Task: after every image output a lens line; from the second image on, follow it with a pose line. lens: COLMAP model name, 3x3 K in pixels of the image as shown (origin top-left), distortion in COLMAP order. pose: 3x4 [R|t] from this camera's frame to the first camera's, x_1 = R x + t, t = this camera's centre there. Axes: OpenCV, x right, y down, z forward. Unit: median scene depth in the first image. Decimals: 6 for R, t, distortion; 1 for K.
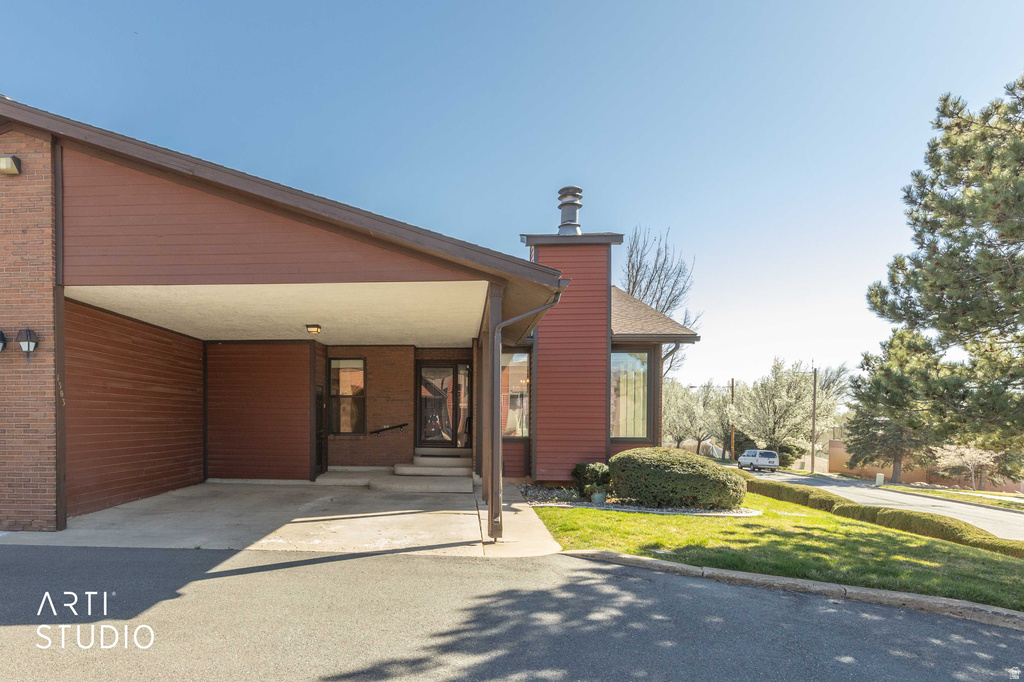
lens RADIAL K [[684.9, 0, 407.7], [0, 684.9, 416.6], [0, 0, 1]] dist [0.003848, 0.001959]
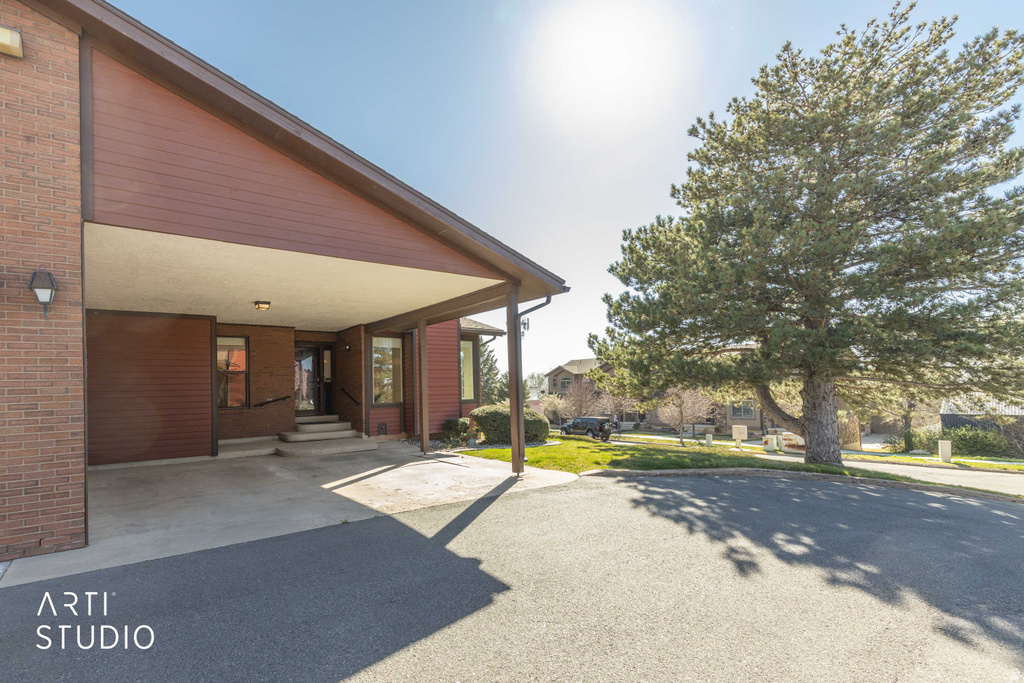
lens RADIAL K [[505.1, 0, 480.3], [0, 505.1, 361.2], [0, 0, 1]] dist [0.010828, -0.000567]
pose [[0.748055, 0.010983, 0.663546, -0.363663], [0.030120, 0.998271, -0.050480, 0.004840], [-0.662953, 0.057748, 0.746431, 0.190583]]
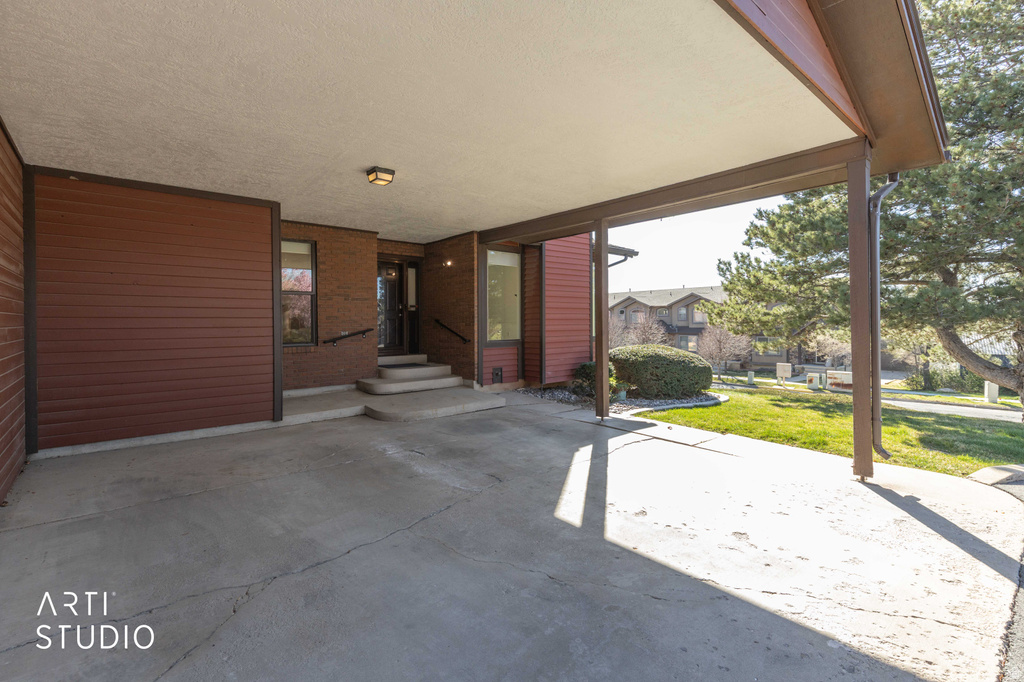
lens RADIAL K [[471.5, 0, 519.6], [0, 471.5, 315.3], [0, 0, 1]] dist [0.005197, -0.001608]
pose [[0.682547, -0.002702, 0.730837, -0.326962], [0.009168, 0.999946, -0.004865, -0.001539], [-0.730784, 0.010020, 0.682535, 0.563578]]
